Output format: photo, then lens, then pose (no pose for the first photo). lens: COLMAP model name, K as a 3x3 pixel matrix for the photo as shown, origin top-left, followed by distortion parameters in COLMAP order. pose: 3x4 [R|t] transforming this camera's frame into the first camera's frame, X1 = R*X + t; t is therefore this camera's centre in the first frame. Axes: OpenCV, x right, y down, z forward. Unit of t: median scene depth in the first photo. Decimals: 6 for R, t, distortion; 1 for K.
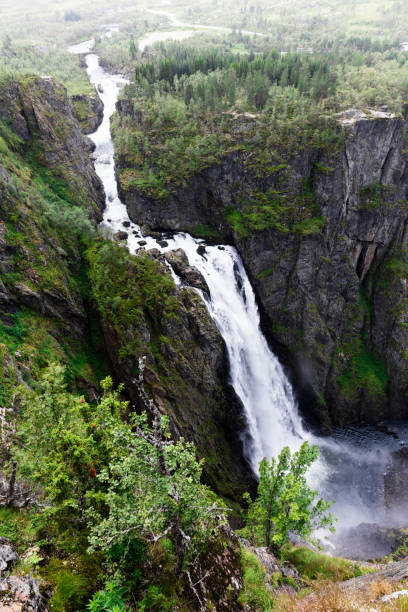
lens RADIAL K [[408.8, 0, 199.7], [0, 408.8, 316.4], [0, 0, 1]] dist [-0.074773, 0.024361]
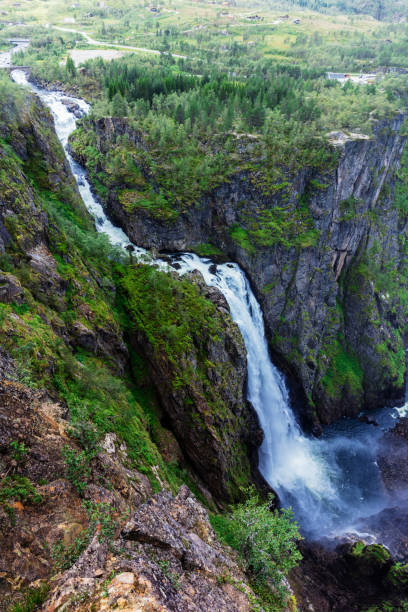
lens RADIAL K [[408.8, 0, 197.9], [0, 408.8, 314.9], [0, 0, 1]] dist [-0.074773, 0.024361]
pose [[0.960494, -0.104485, 0.257943, -0.302970], [0.115610, 0.992891, -0.028303, -0.029967], [-0.253152, 0.057005, 0.965745, 0.060993]]
